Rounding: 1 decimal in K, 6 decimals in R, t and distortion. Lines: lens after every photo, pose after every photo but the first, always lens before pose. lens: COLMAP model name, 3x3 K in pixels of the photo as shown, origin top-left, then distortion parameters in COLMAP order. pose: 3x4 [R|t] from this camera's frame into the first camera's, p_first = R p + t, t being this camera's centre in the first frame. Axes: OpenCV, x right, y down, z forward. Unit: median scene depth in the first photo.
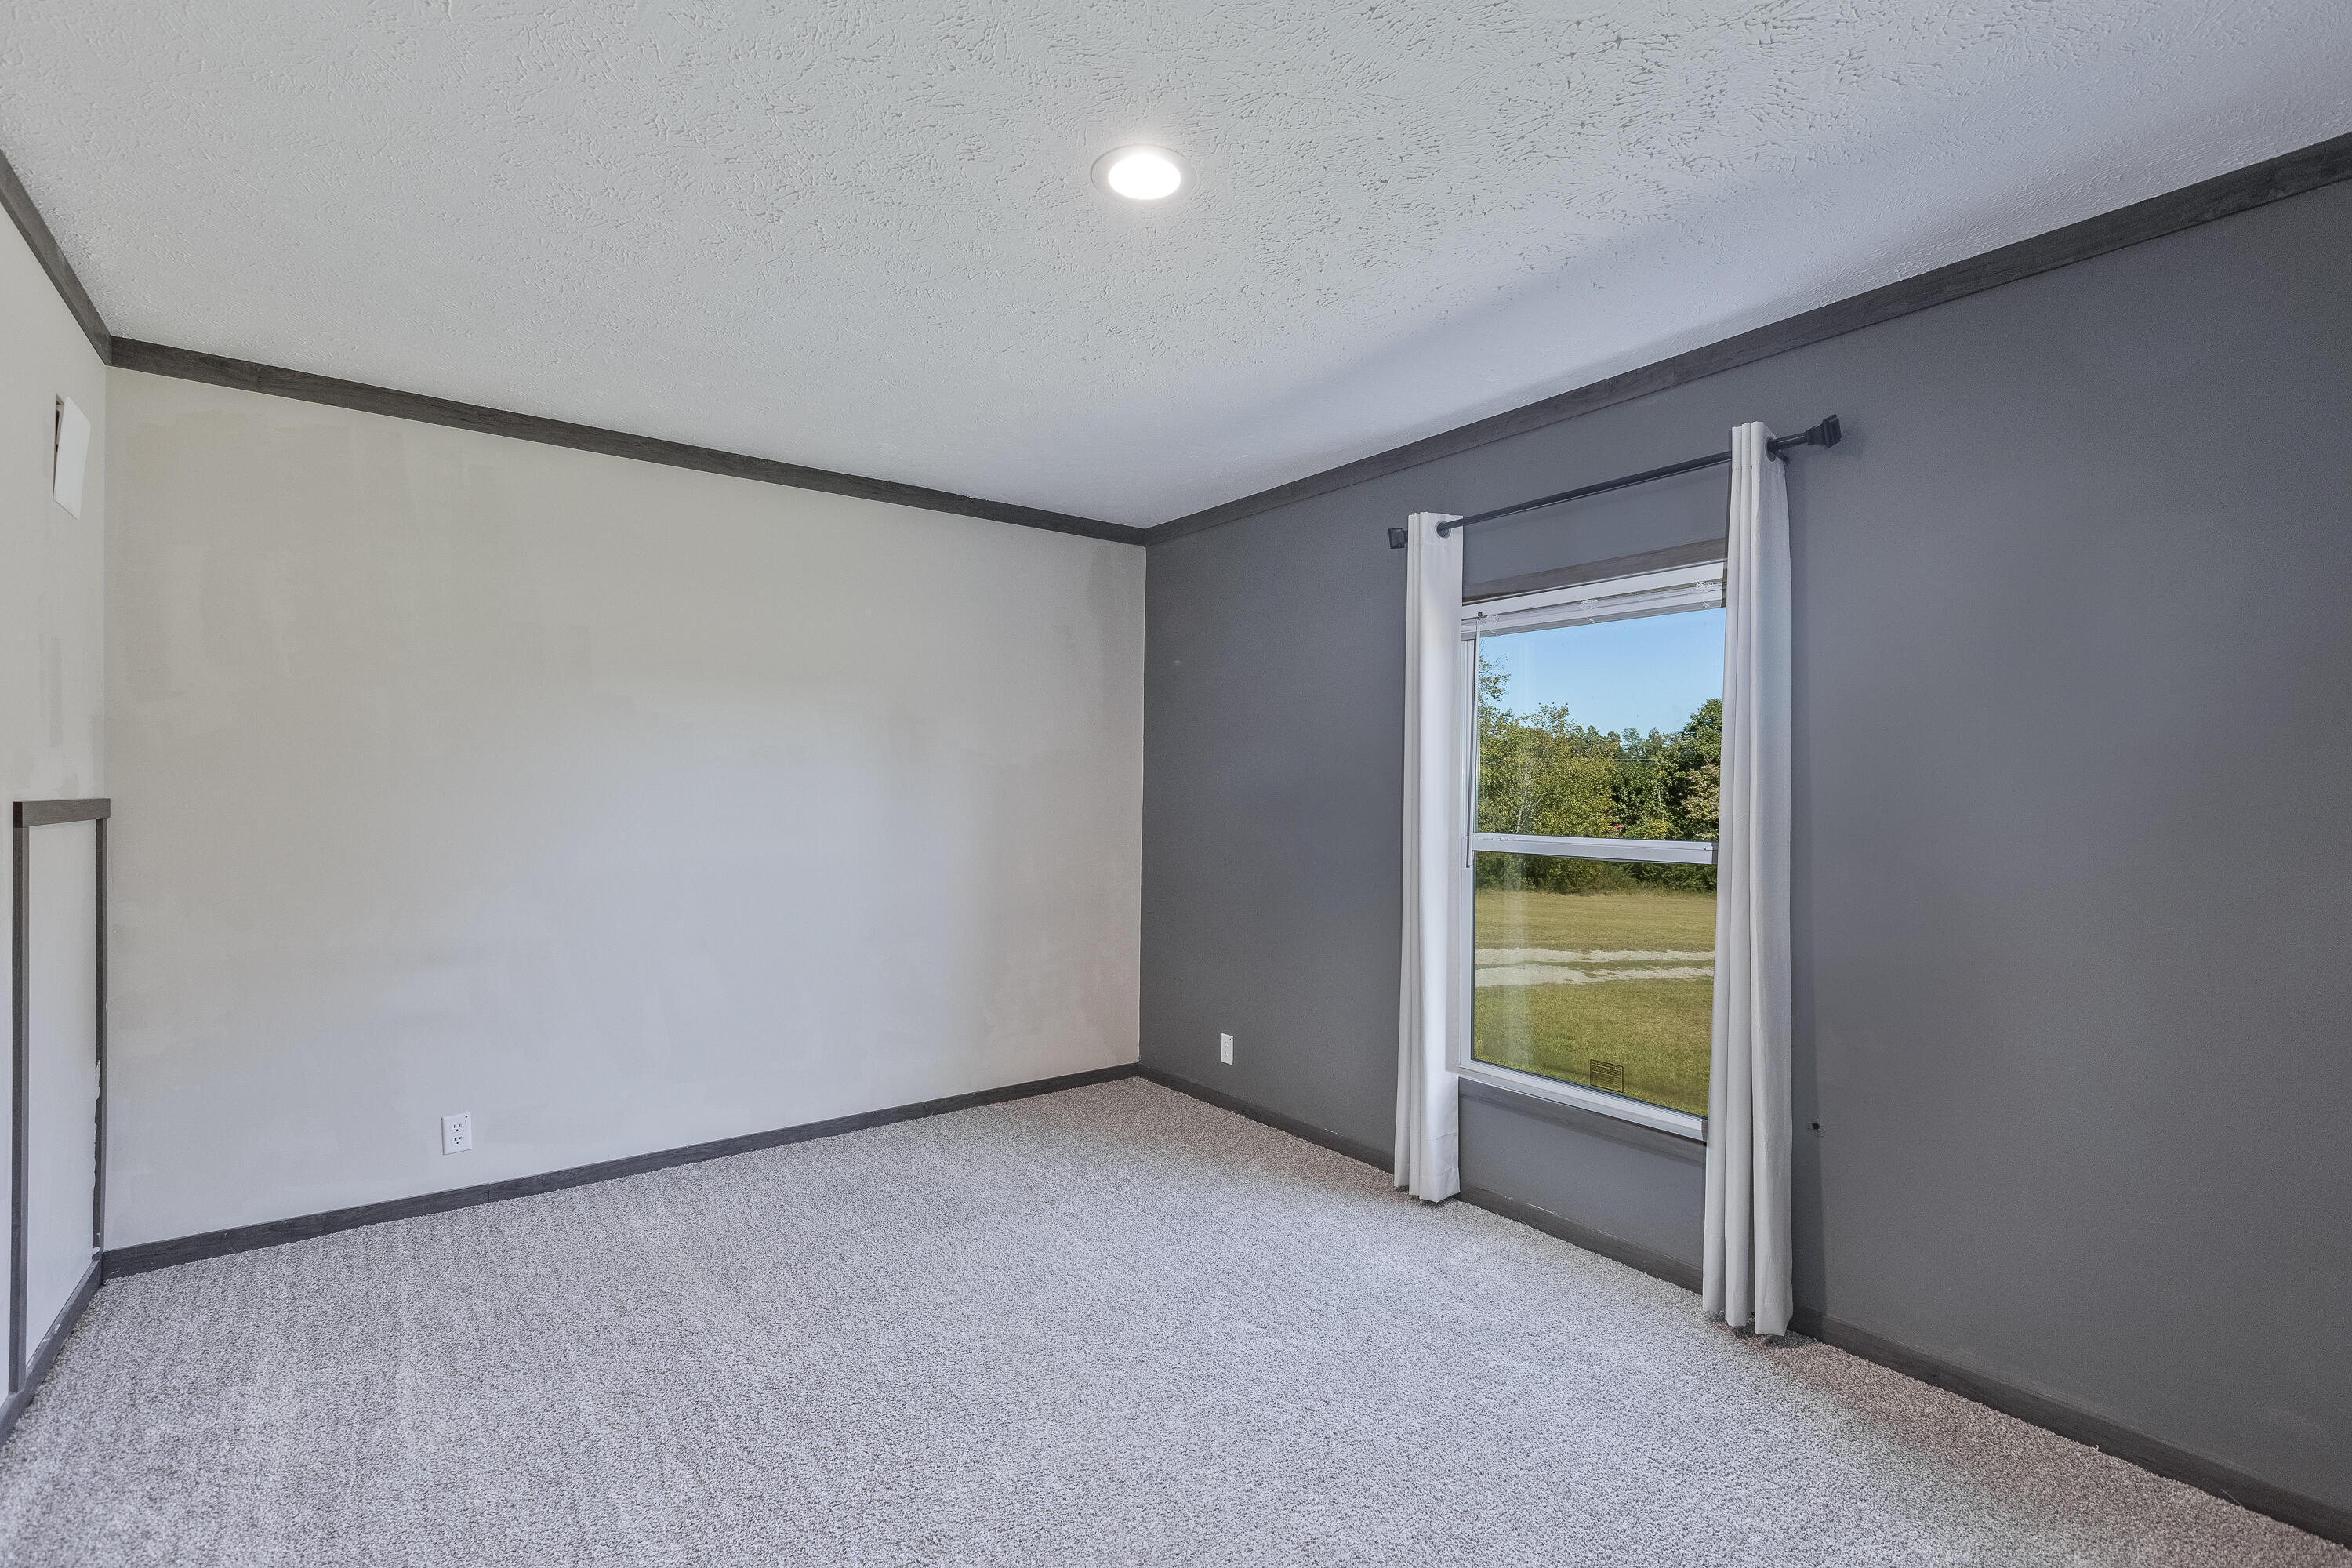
lens RADIAL K [[1042.4, 0, 1163.0], [0, 1042.4, 790.3], [0, 0, 1]] dist [0.000804, 0.000013]
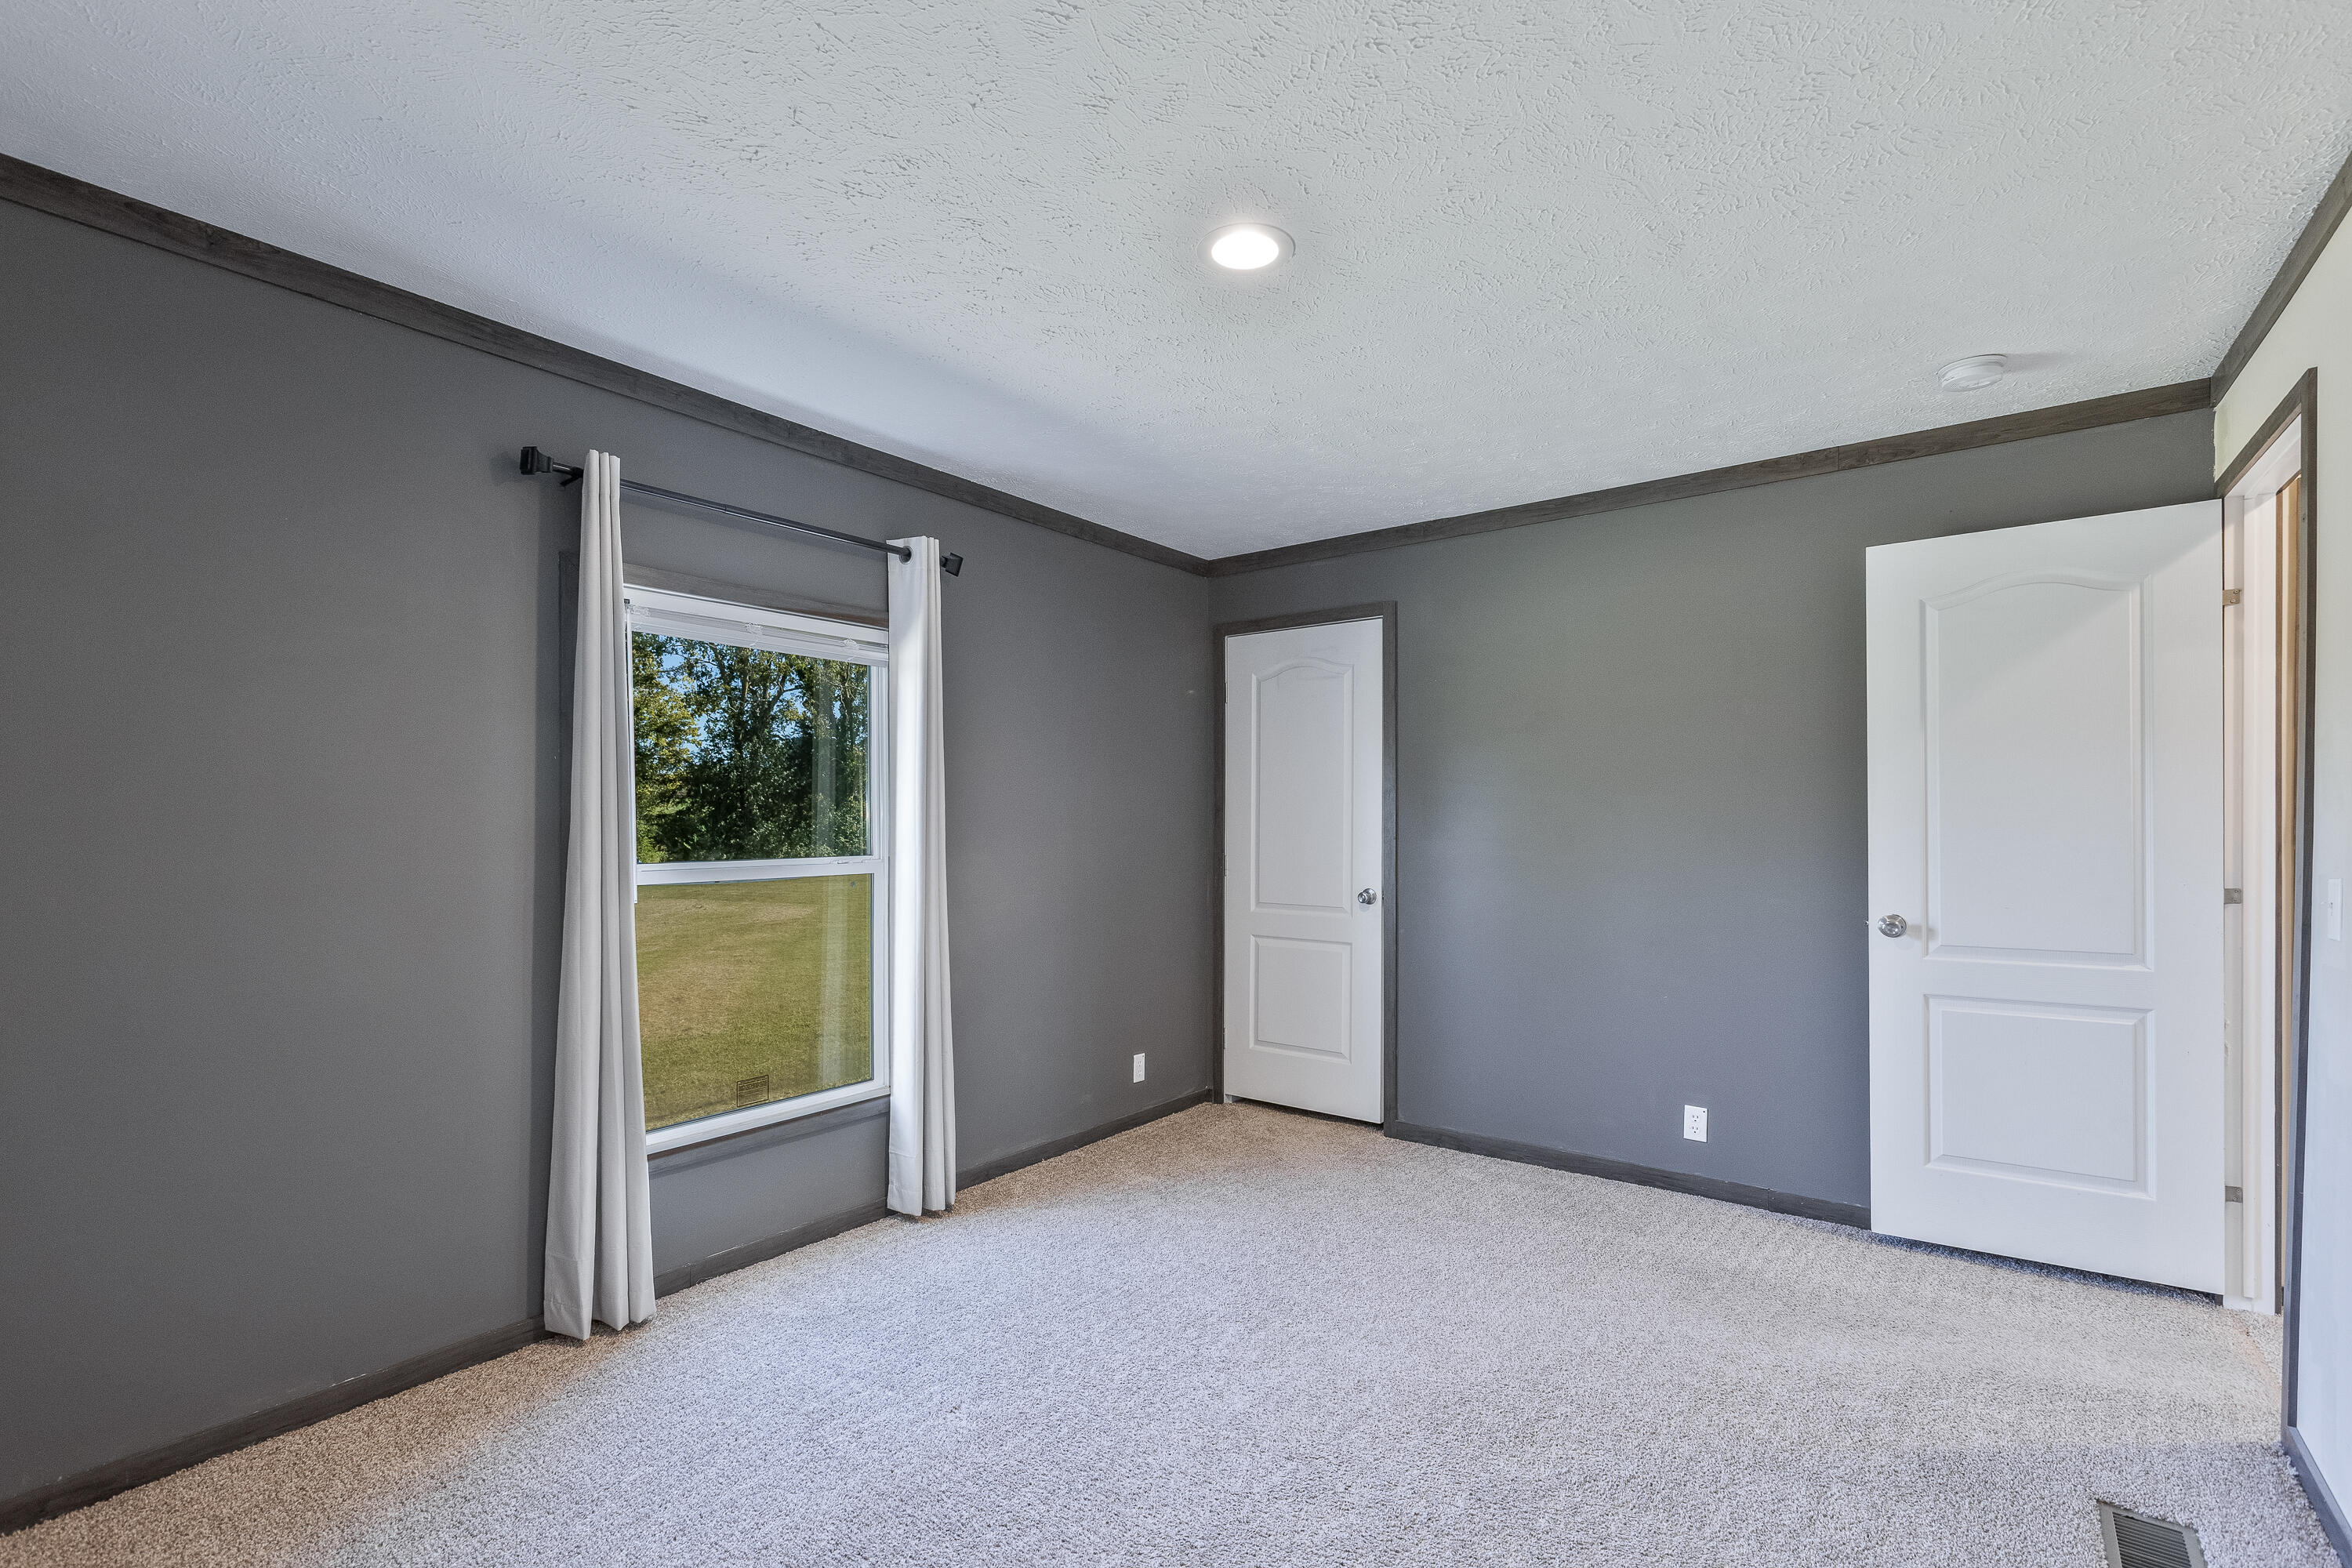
lens RADIAL K [[1042.4, 0, 1163.0], [0, 1042.4, 790.3], [0, 0, 1]] dist [0.000804, 0.000013]
pose [[-0.273009, 0.009017, 0.961969, -0.837546], [-0.006313, 0.999918, -0.011164, -0.014394], [-0.961991, -0.009121, -0.272930, 1.120266]]
